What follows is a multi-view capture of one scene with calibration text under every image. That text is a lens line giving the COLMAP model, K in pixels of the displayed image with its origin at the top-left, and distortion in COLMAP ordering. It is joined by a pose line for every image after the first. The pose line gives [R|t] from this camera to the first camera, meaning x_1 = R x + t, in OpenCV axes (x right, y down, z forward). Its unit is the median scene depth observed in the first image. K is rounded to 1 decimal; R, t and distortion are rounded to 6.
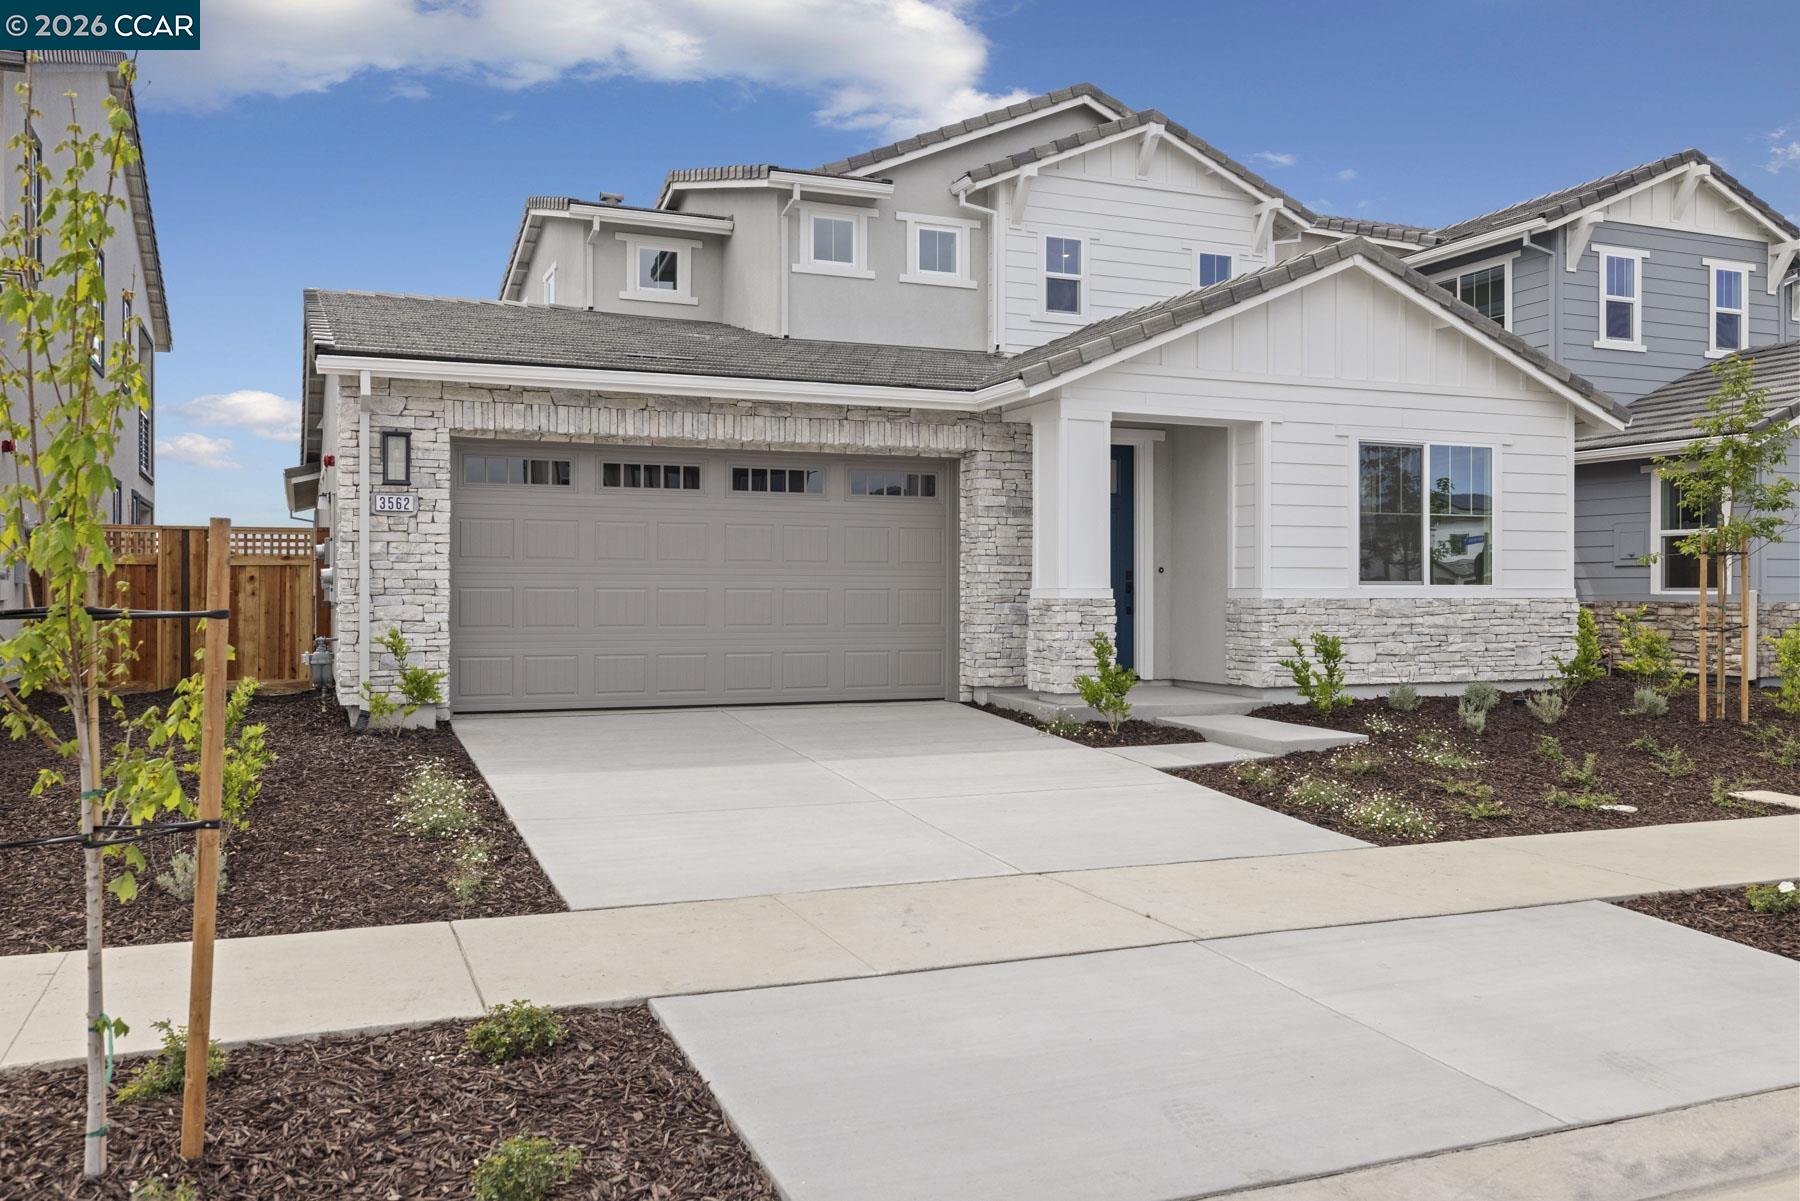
lens RADIAL K [[1418.5, 0, 900.0], [0, 1418.5, 600.5], [0, 0, 1]] dist [0.004001, 0.001431]
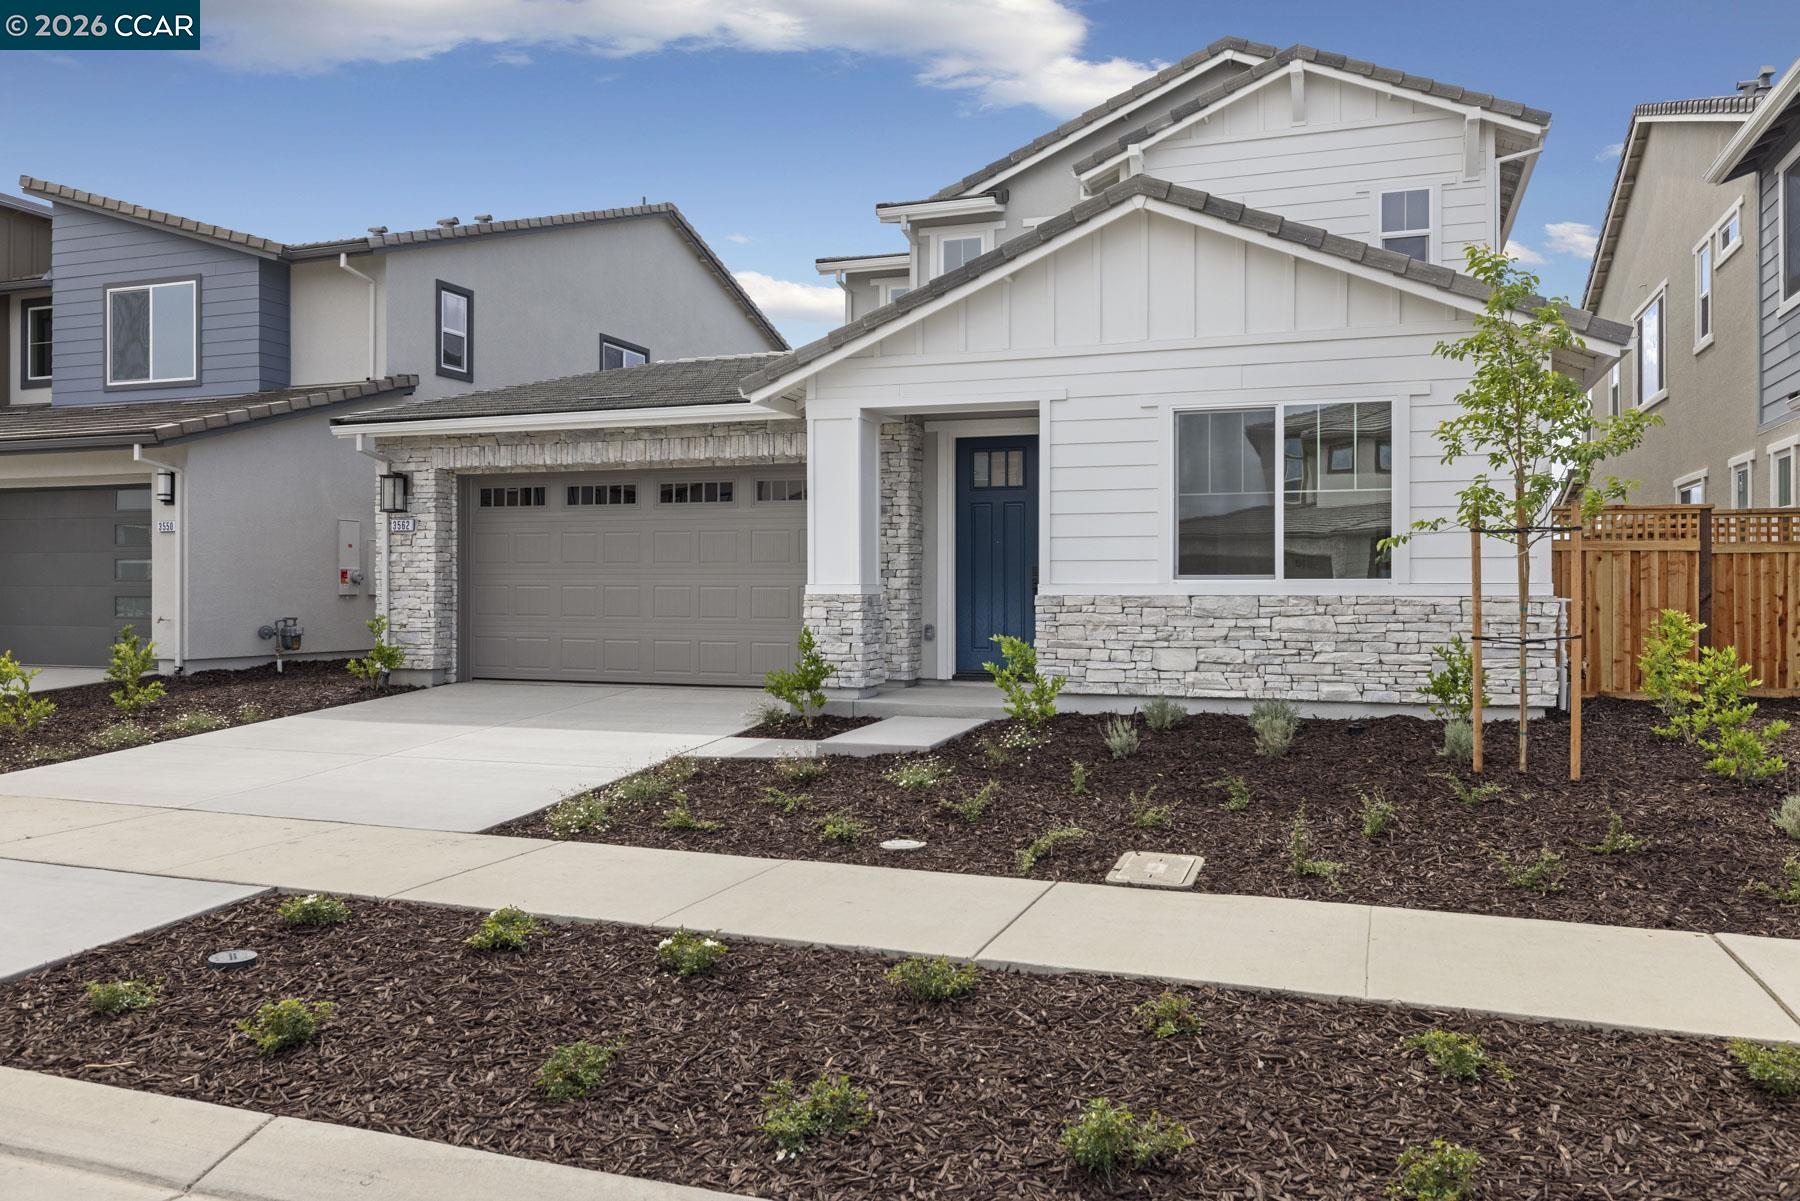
lens RADIAL K [[1321.6, 0, 900.0], [0, 1321.6, 600.5], [0, 0, 1]] dist [-0.003144, -0.000692]
pose [[0.738907, 0.003934, -0.673795, 0.746802], [-0.005868, 0.999983, -0.000597, 0.003103], [0.673781, 0.004395, 0.738918, 0.307491]]
